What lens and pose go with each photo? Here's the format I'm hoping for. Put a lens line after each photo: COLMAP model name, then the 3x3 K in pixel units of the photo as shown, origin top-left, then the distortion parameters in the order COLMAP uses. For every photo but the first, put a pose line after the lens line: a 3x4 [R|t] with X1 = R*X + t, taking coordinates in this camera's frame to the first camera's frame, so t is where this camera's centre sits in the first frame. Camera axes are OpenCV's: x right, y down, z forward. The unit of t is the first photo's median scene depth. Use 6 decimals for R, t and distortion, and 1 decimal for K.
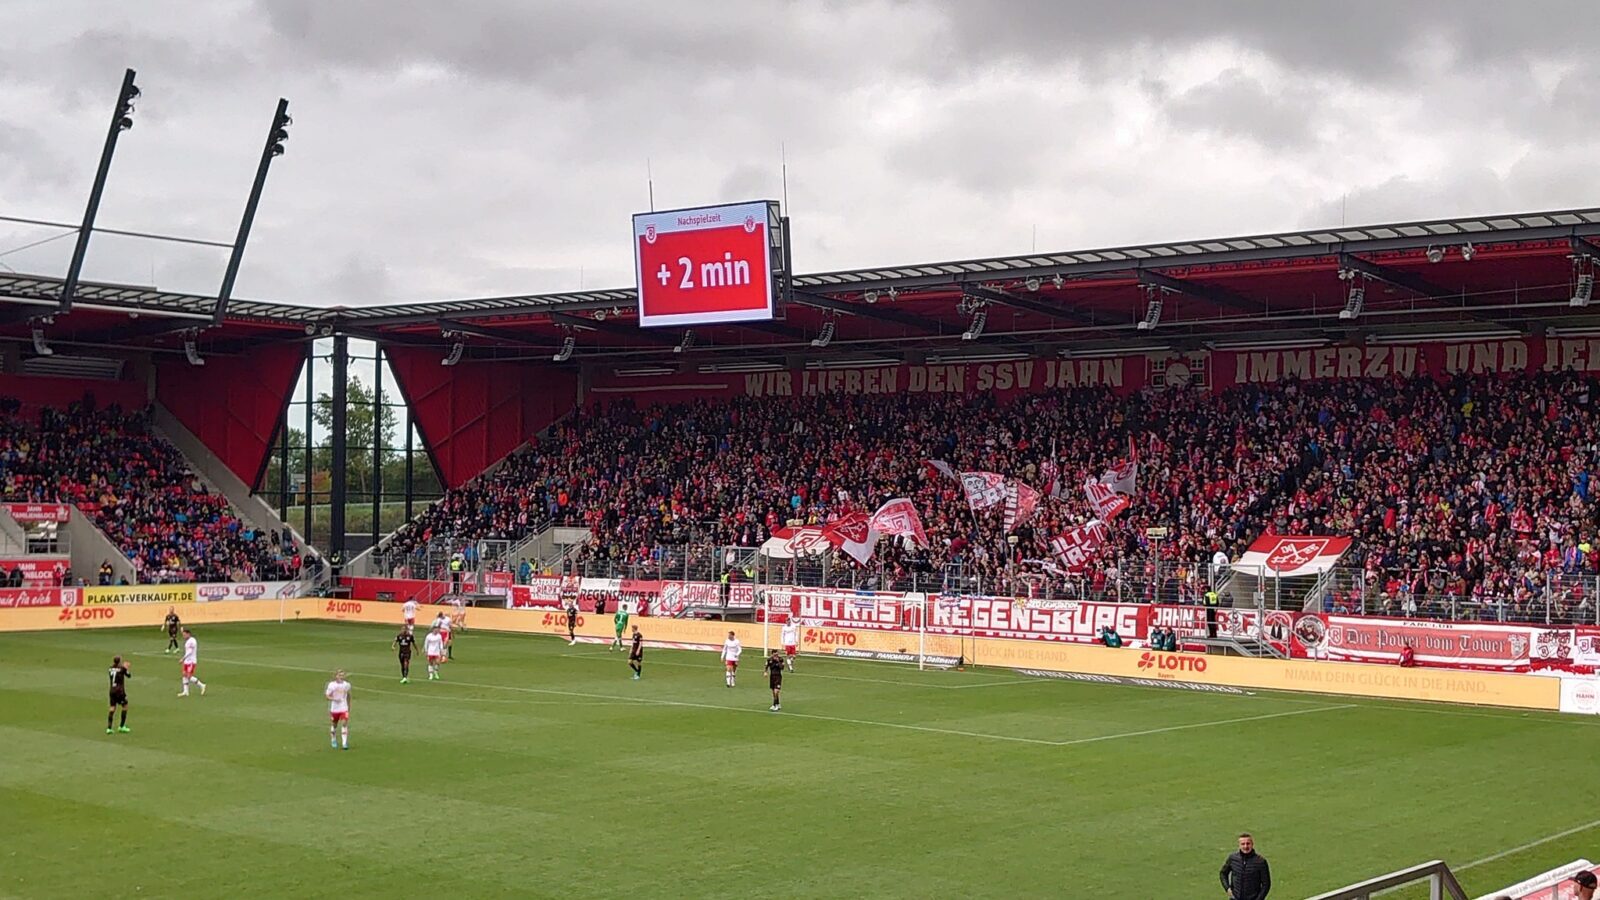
lens RADIAL K [[2074.0, 0, 819.8], [0, 2074.0, 443.4], [0, 0, 1]] dist [0.413417, -2.341700]
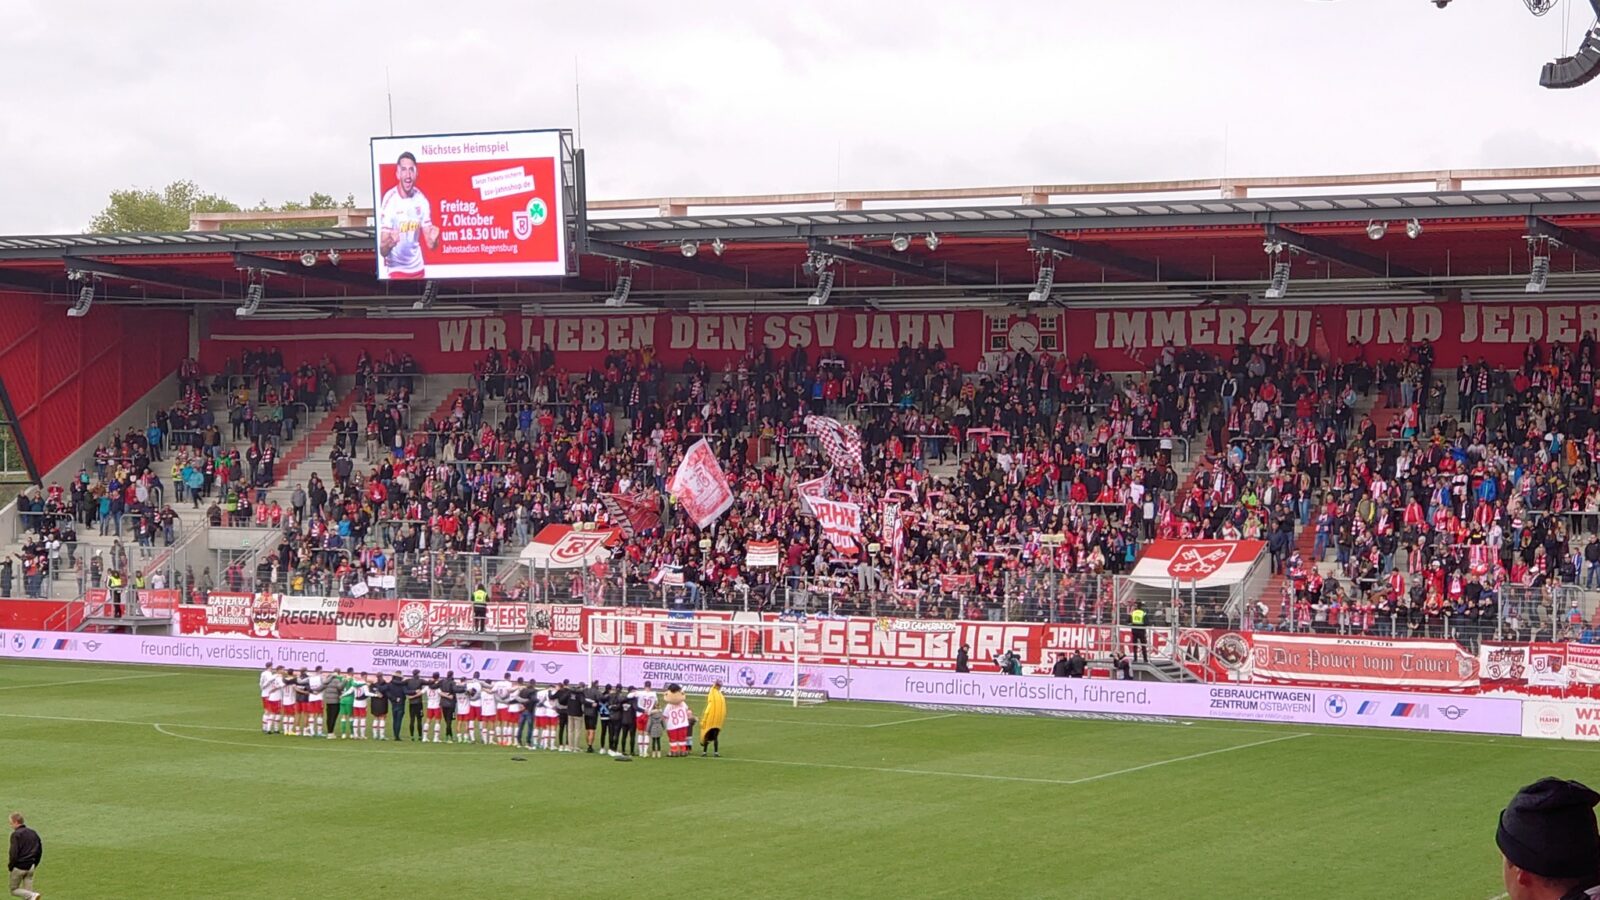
lens RADIAL K [[3309.4, 0, 800.0], [0, 3309.4, 450.0], [0, 0, 1]] dist [-0.074660, 2.370376]
pose [[0.980994, -0.006382, 0.193931, -0.188086], [-0.000671, 0.999341, 0.036281, -0.039999], [-0.194035, -0.035722, 0.980344, -0.283253]]
